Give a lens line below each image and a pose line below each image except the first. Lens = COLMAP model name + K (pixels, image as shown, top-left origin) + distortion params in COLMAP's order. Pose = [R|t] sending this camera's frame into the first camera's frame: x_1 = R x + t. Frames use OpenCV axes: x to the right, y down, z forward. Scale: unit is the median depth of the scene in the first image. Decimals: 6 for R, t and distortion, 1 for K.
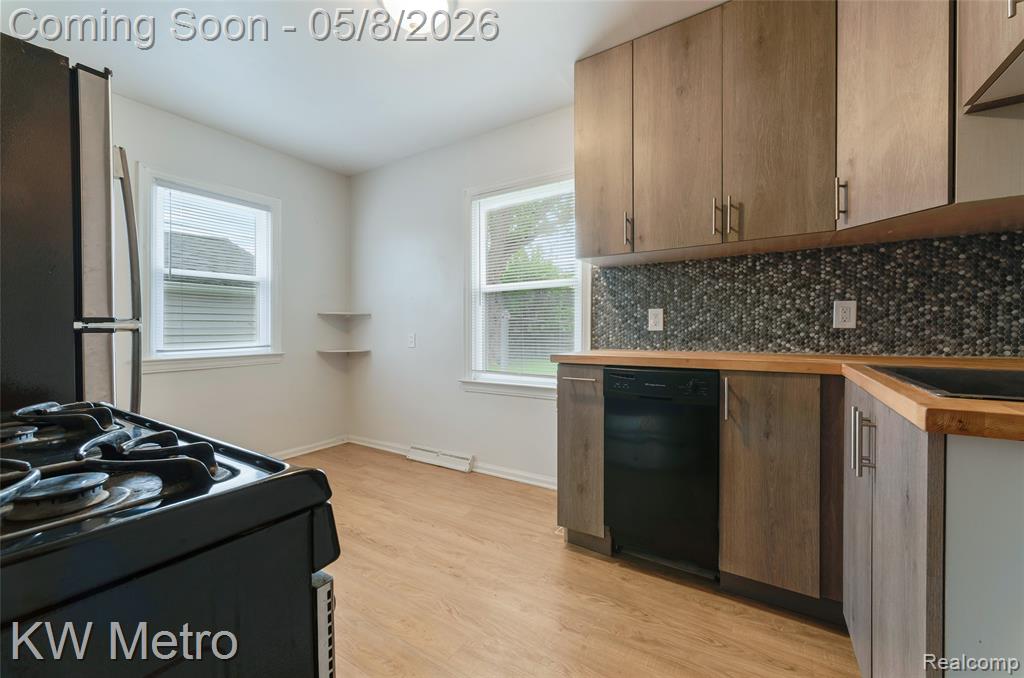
lens RADIAL K [[400.7, 0, 520.5], [0, 400.7, 332.5], [0, 0, 1]] dist [-0.000097, 0.000125]
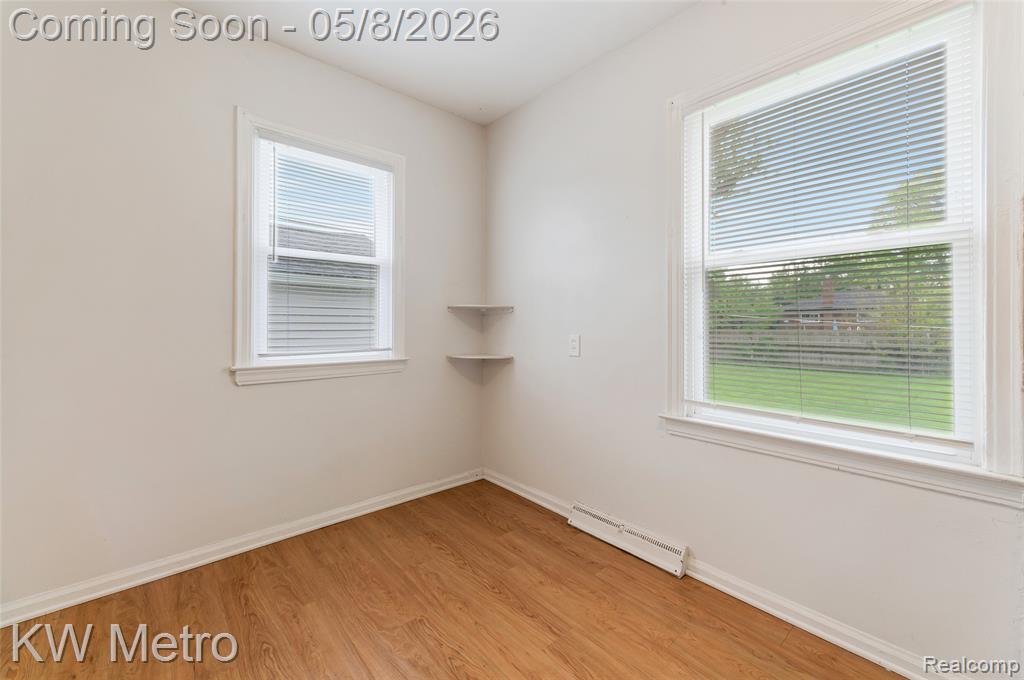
lens RADIAL K [[400.7, 0, 510.6], [0, 400.7, 333.4], [0, 0, 1]] dist [-0.000097, 0.000125]
pose [[0.954162, 0.015926, -0.298867, -0.185688], [-0.011133, 0.999781, 0.017733, -0.012594], [0.299084, -0.013593, 0.954130, 0.349954]]
